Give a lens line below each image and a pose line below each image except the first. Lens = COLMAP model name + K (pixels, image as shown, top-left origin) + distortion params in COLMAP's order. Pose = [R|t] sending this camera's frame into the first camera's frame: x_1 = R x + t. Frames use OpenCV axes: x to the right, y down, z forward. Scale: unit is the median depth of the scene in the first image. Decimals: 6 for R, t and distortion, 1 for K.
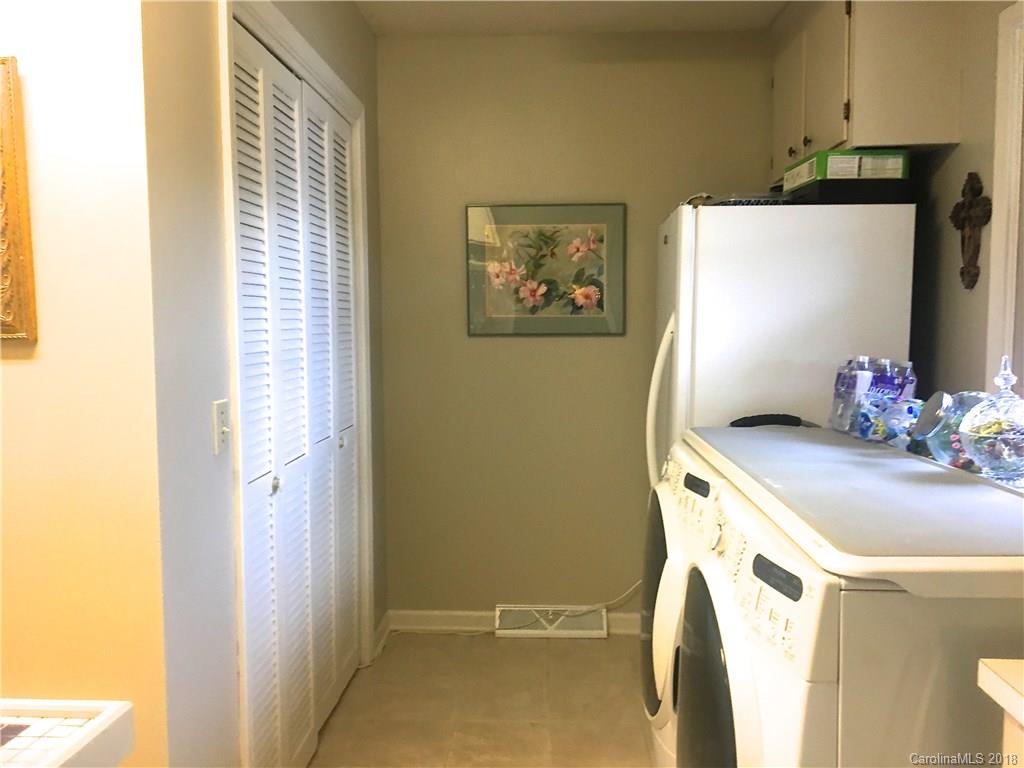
lens RADIAL K [[867.3, 0, 512.5], [0, 867.3, 383.9], [0, 0, 1]] dist [0.095124, -0.125369]
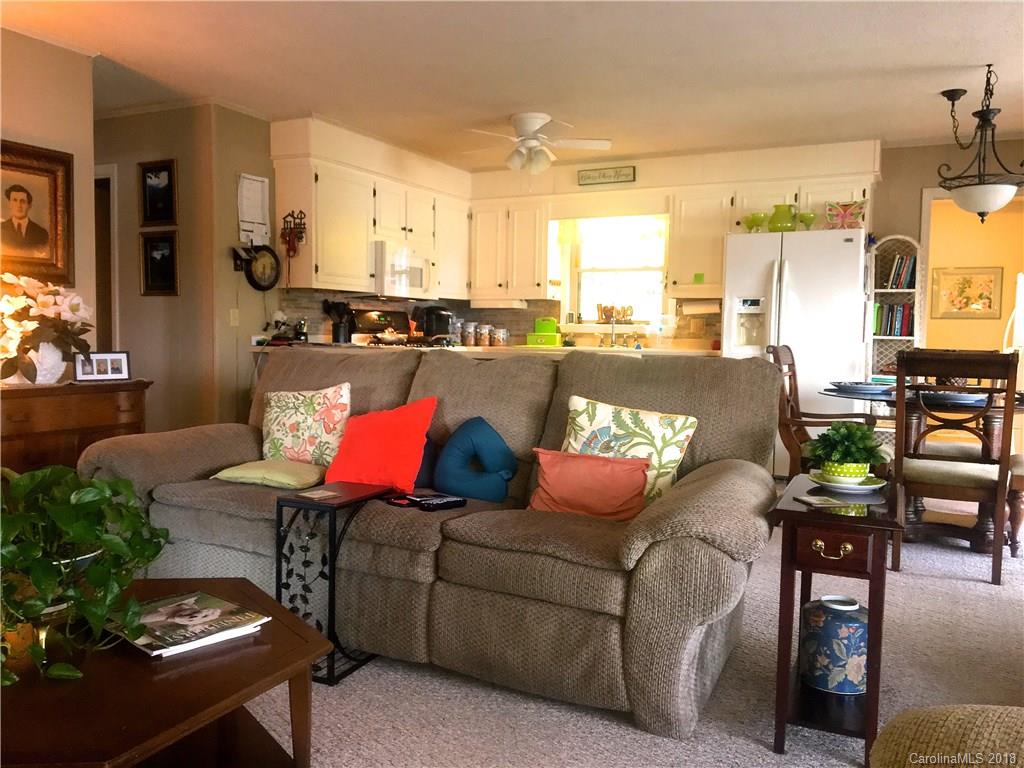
lens RADIAL K [[867.3, 0, 511.8], [0, 867.3, 384.9], [0, 0, 1]] dist [0.095124, -0.125369]
pose [[0.910885, 0.039610, -0.410755, -0.104005], [-0.048884, 0.998731, -0.012095, 0.237420], [0.409754, 0.031096, 0.911666, -1.922242]]
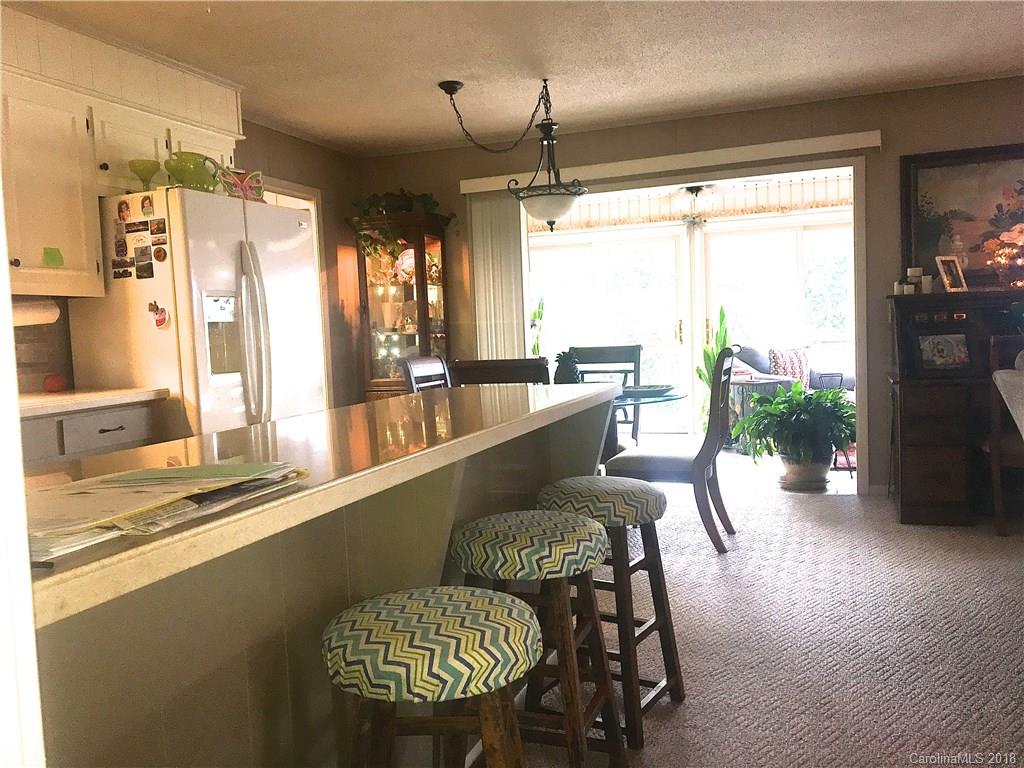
lens RADIAL K [[867.3, 0, 514.4], [0, 867.3, 390.5], [0, 0, 1]] dist [0.095124, -0.125369]
pose [[0.308656, -0.081982, 0.947634, -1.339521], [0.116095, 0.992077, 0.048013, 0.123630], [-0.944062, 0.095196, 0.315728, -0.811349]]
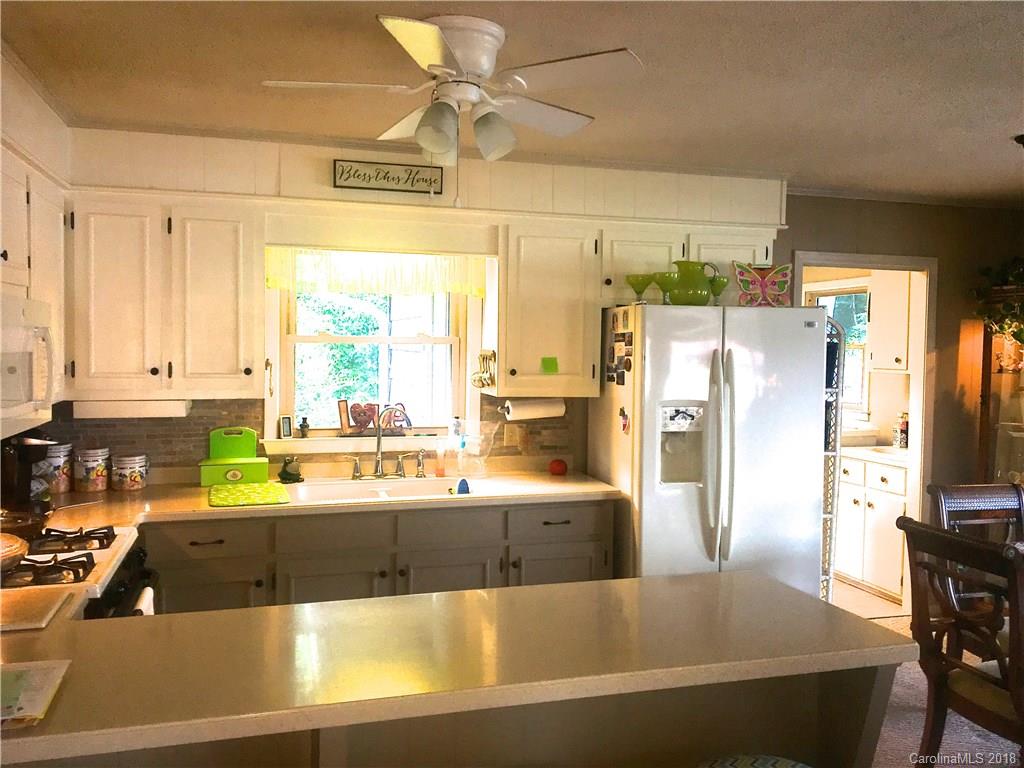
lens RADIAL K [[867.3, 0, 507.5], [0, 867.3, 382.1], [0, 0, 1]] dist [0.095124, -0.125369]
pose [[0.947284, -0.002462, 0.320386, -0.959700], [0.012592, 0.999484, -0.029552, 0.015412], [-0.320148, 0.032028, 0.946826, -1.100320]]
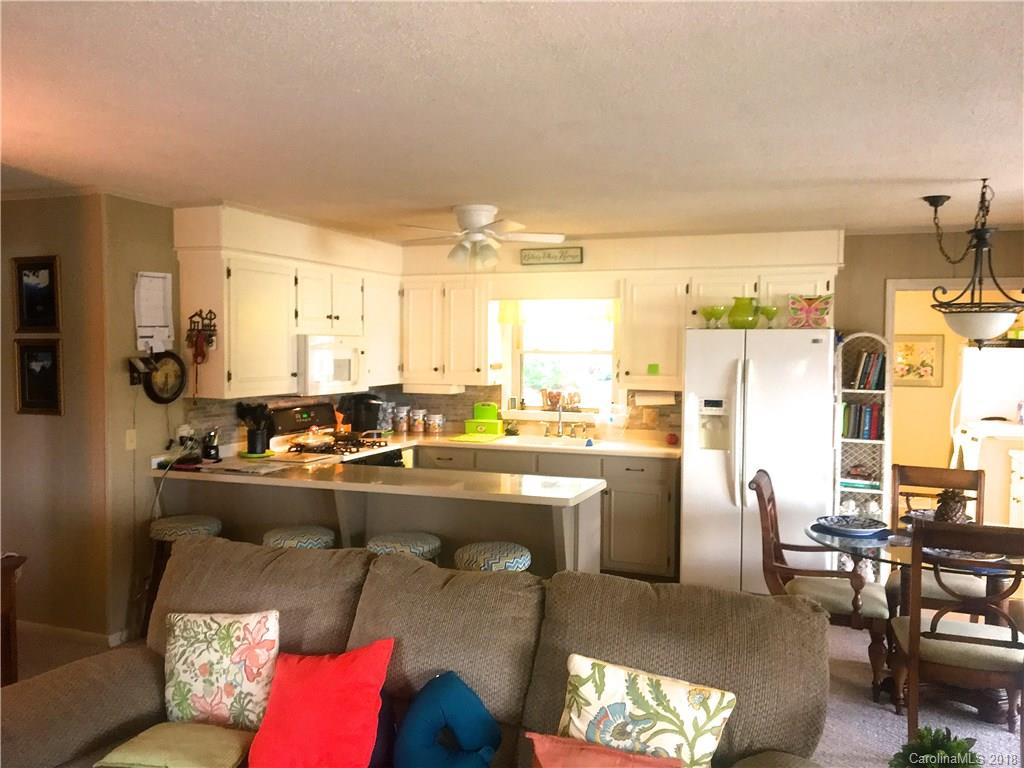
lens RADIAL K [[867.3, 0, 510.8], [0, 867.3, 381.9], [0, 0, 1]] dist [0.095124, -0.125369]
pose [[0.946654, 0.022485, -0.321466, -0.230912], [-0.034348, 0.998920, -0.031278, 0.050583], [0.320416, 0.040651, 0.946404, -1.783404]]
